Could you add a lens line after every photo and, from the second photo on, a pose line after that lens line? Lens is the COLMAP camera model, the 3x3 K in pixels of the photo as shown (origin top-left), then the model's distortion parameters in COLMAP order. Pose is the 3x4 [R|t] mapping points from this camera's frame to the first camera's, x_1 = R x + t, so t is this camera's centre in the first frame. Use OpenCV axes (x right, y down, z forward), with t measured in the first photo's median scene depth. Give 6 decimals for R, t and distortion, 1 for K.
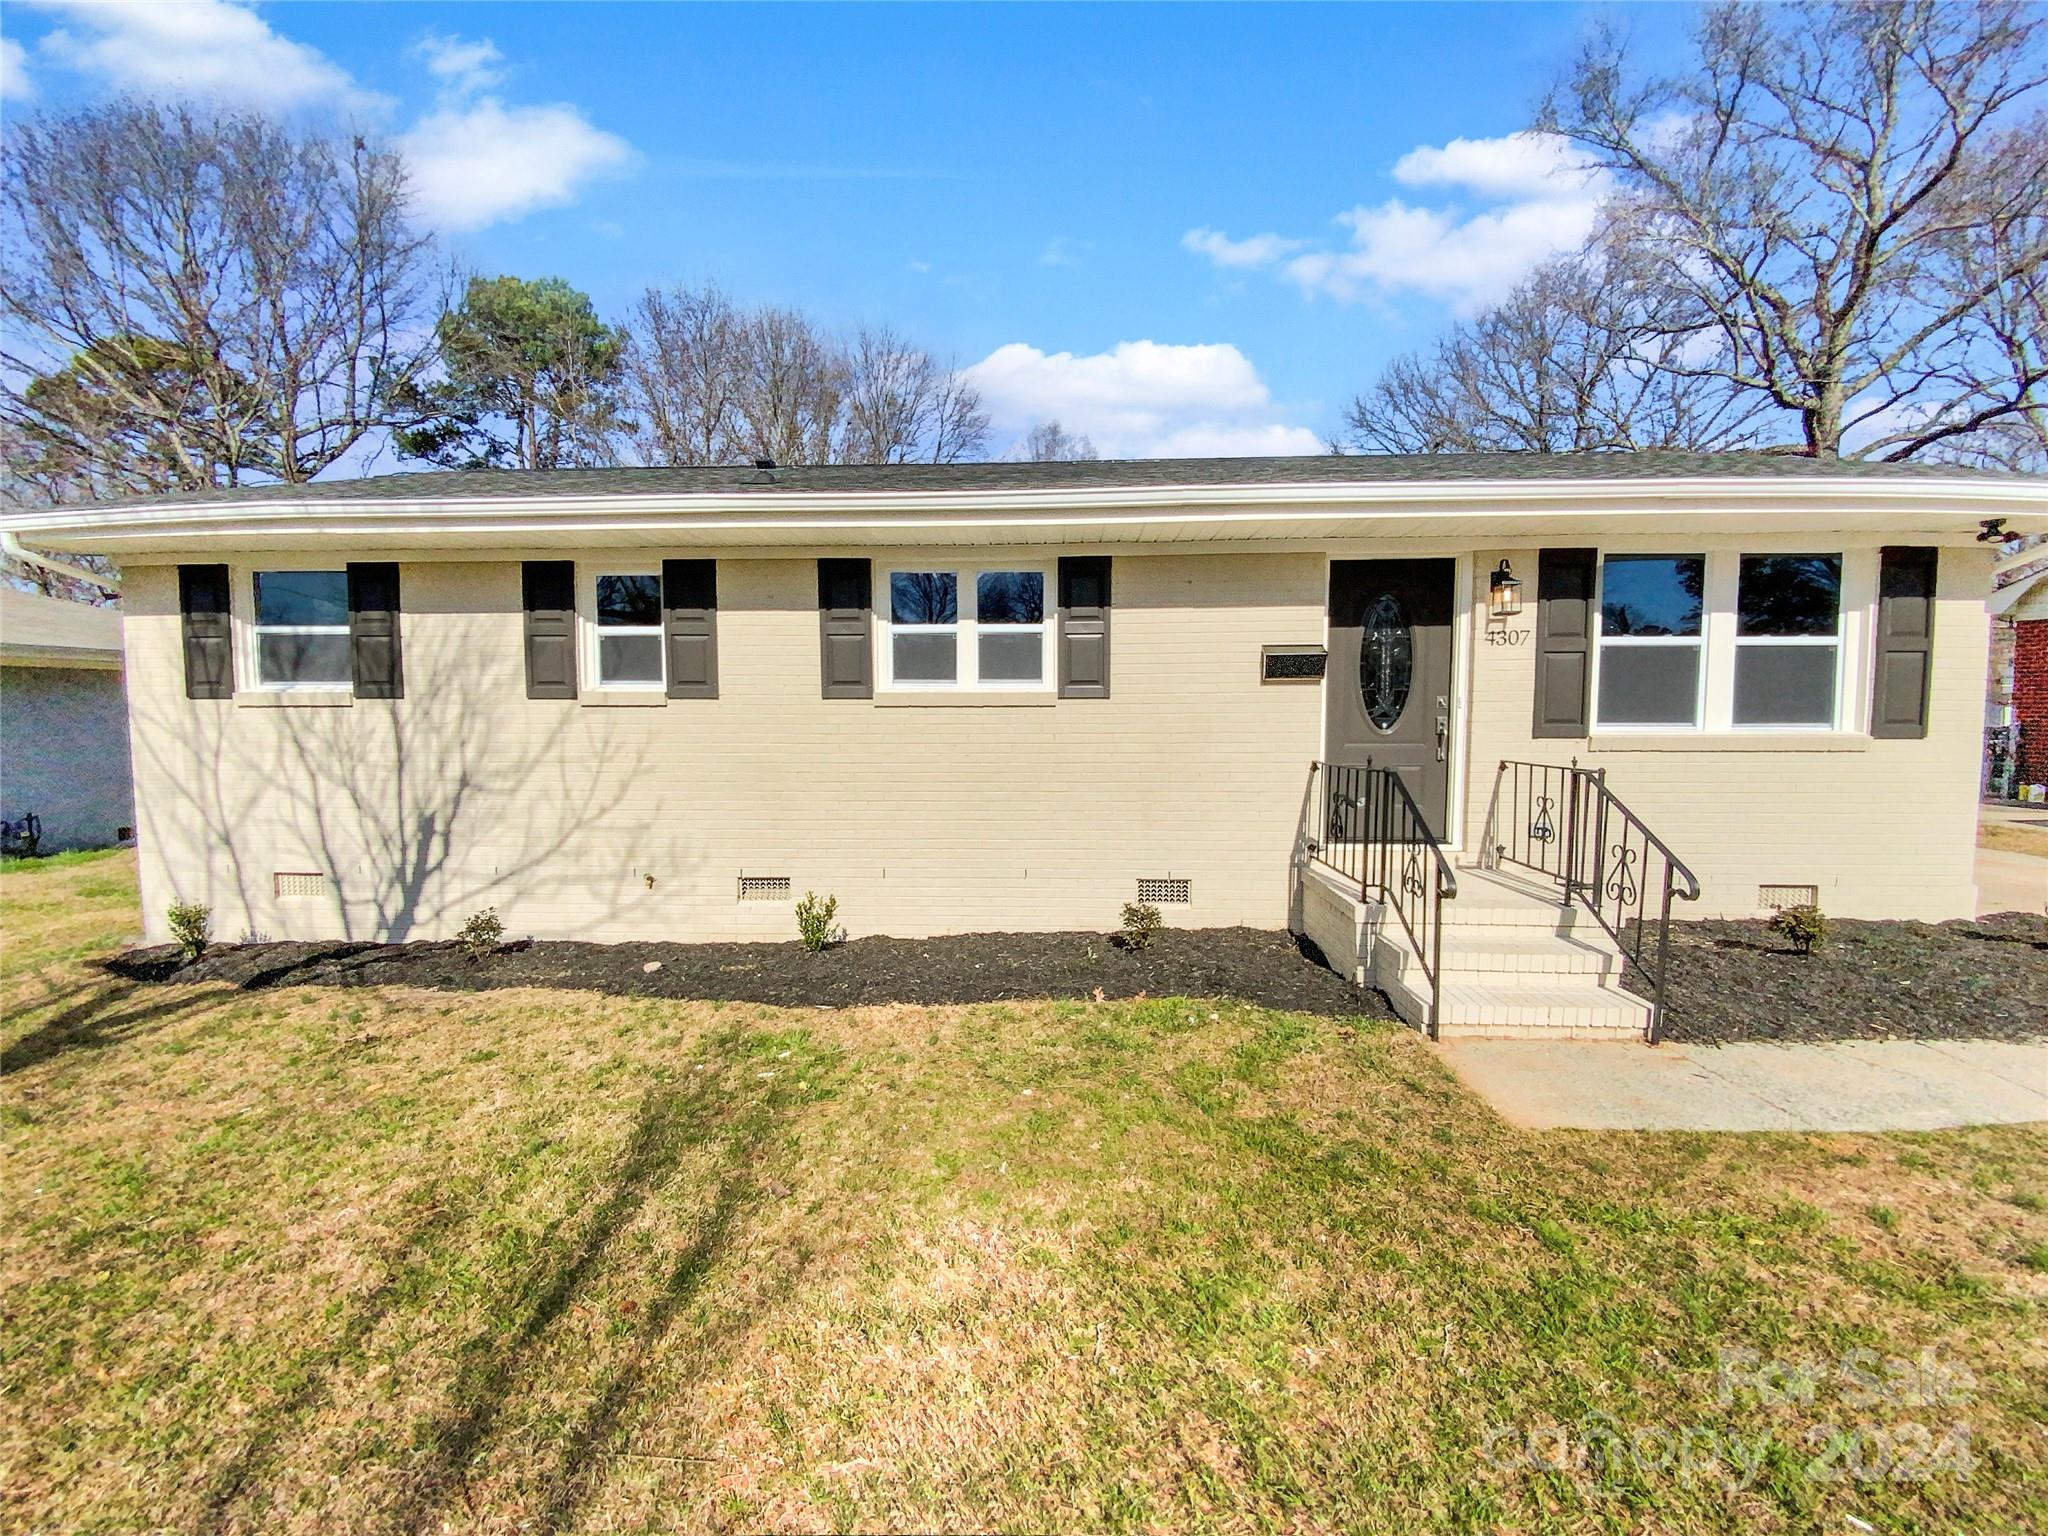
lens RADIAL K [[818.1, 0, 1039.2], [0, 818.1, 785.7], [0, 0, 1]] dist [-0.003198, -0.003643]
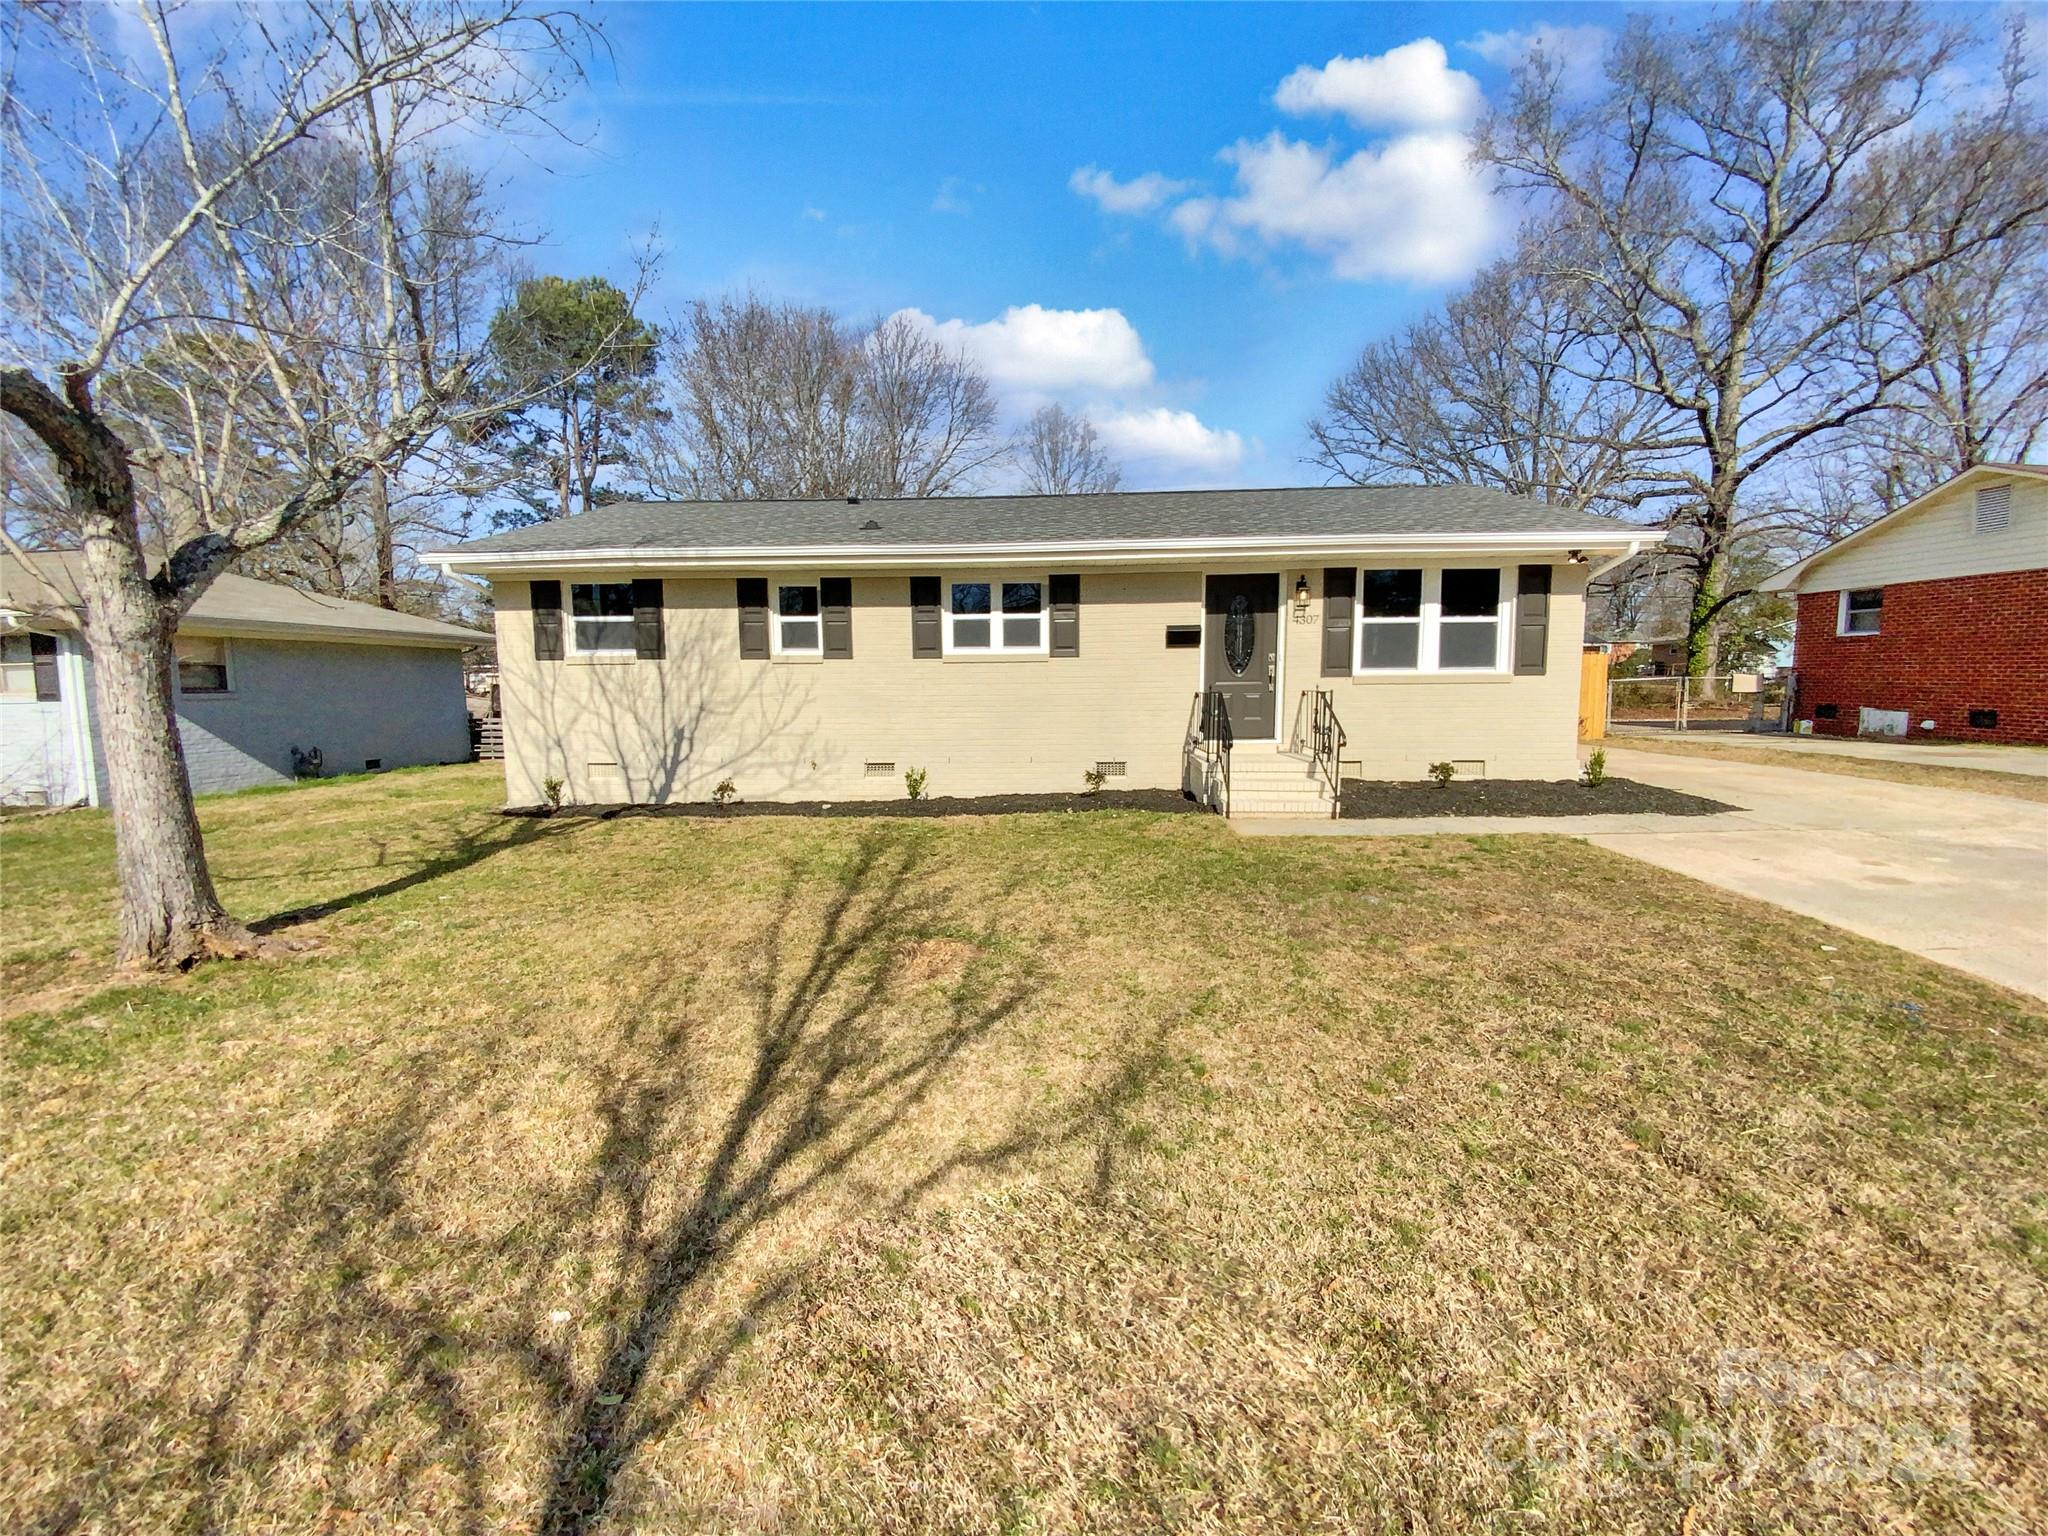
lens RADIAL K [[818.1, 0, 1020.3], [0, 818.1, 780.5], [0, 0, 1]] dist [-0.003198, -0.003643]
pose [[0.999587, -0.002610, -0.028623, 0.009774], [0.003549, 0.999455, 0.032821, 0.093933], [0.028522, -0.032909, 0.999051, -0.704387]]
